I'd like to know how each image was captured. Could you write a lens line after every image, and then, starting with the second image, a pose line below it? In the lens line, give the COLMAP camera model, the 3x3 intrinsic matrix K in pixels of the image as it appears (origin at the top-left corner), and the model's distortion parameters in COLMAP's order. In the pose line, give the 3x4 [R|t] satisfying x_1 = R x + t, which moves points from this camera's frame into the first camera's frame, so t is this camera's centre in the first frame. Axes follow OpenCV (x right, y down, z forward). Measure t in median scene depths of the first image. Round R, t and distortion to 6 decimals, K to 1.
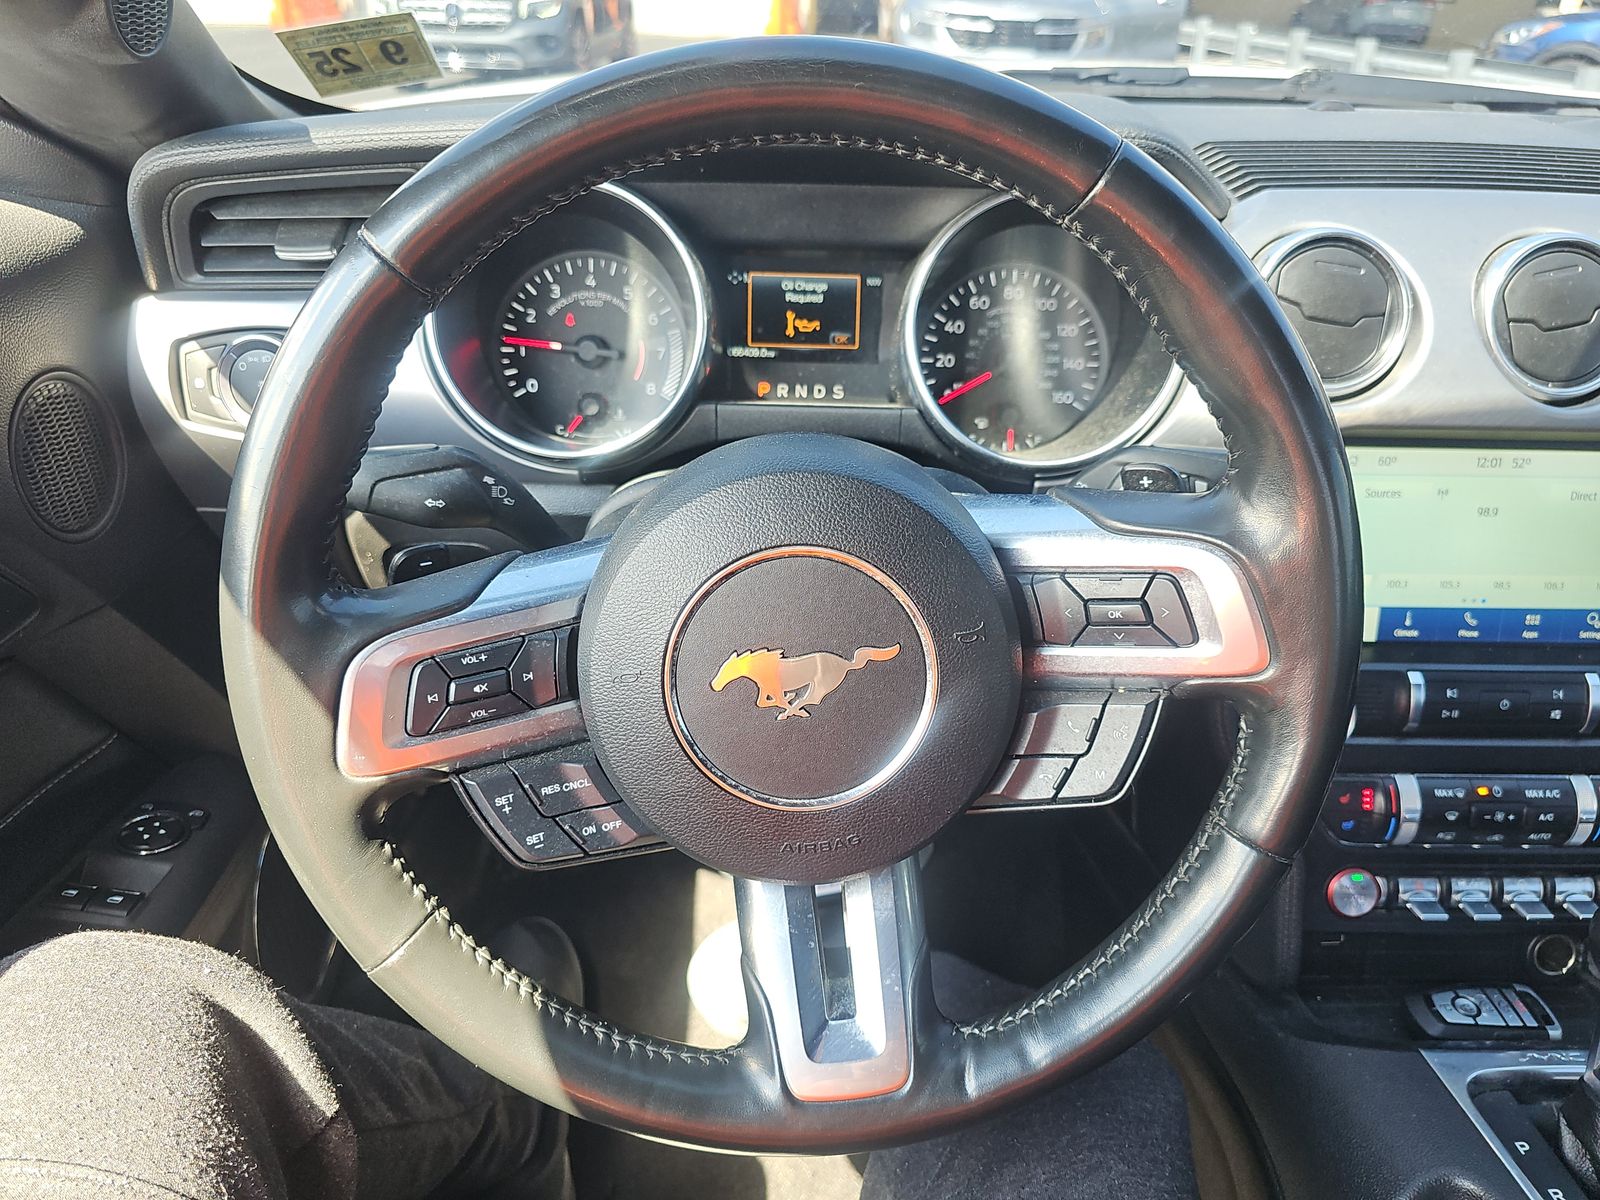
lens RADIAL K [[1082.5, 0, 799.2], [0, 1082.5, 608.0], [0, 0, 1]] dist [0.001805, -0.006006]
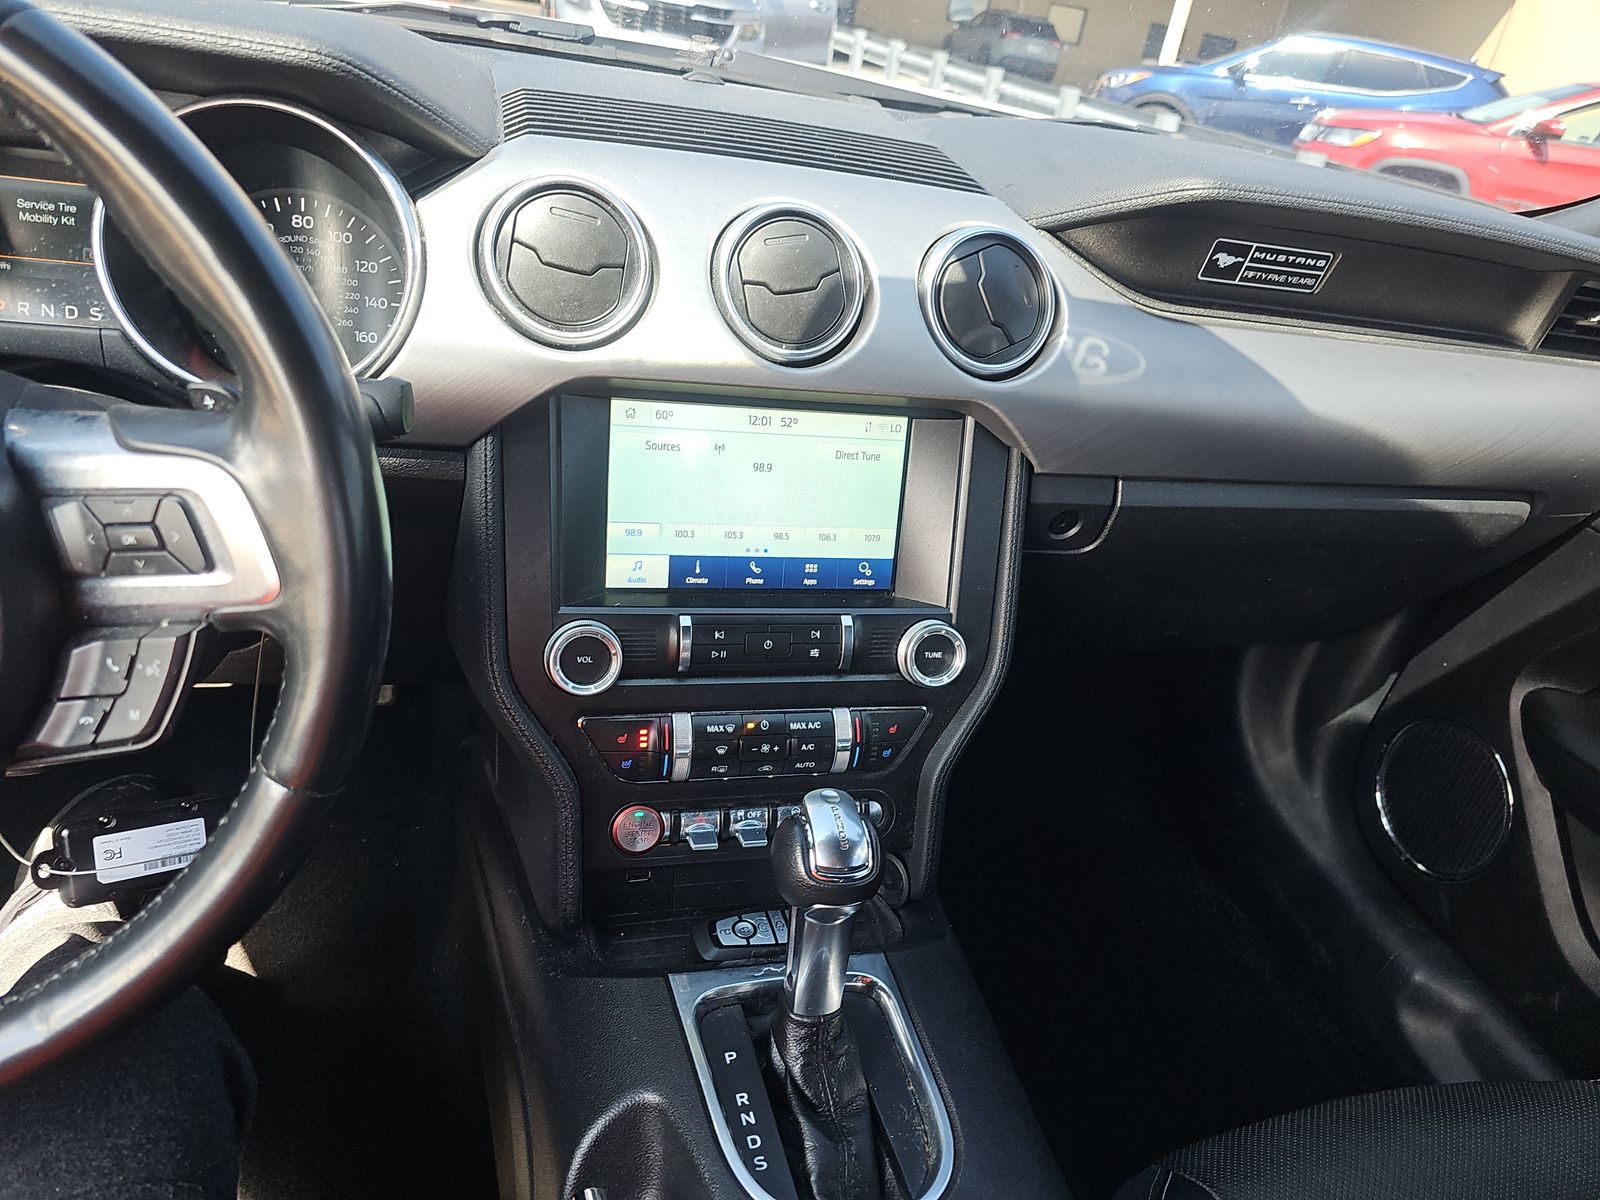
lens RADIAL K [[1060.3, 0, 800.0], [0, 1060.3, 600.0], [0, 0, 1]] dist [0.087919, -0.100160]
pose [[0.961984, -0.008247, 0.272980, 0.389227], [0.005841, 0.999937, 0.009625, 0.034266], [-0.273042, -0.007665, 0.961972, -0.027271]]
